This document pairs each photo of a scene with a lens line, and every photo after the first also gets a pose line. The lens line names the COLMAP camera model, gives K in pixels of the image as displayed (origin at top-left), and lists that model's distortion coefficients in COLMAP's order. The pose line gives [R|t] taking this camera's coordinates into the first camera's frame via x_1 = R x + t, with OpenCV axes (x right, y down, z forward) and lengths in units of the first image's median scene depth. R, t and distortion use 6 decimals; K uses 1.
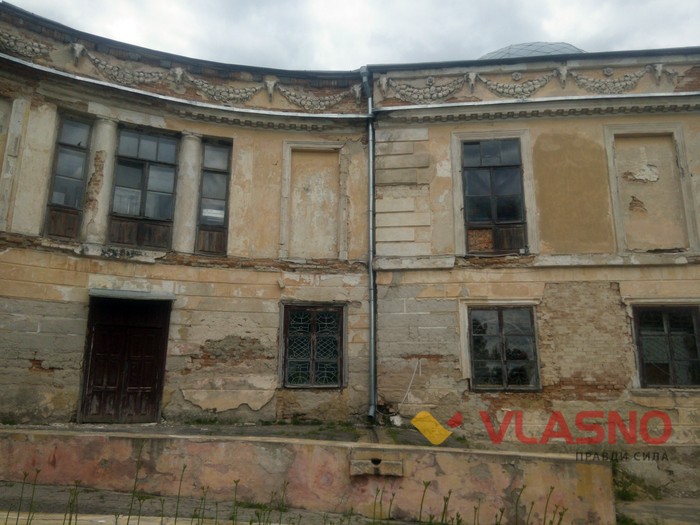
lens RADIAL K [[560.5, 0, 345.4], [0, 560.5, 264.1], [0, 0, 1]] dist [0.060845, -0.088250]
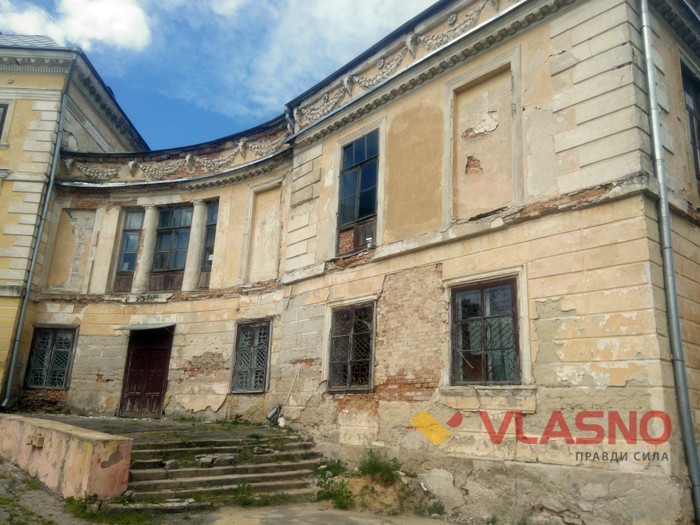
lens RADIAL K [[560.5, 0, 352.6], [0, 560.5, 262.3], [0, 0, 1]] dist [0.060845, -0.088250]
pose [[0.744642, -0.160386, -0.647908, 0.907125], [0.126543, 0.987019, -0.098895, 0.096290], [0.655358, -0.008347, 0.755272, 0.264055]]
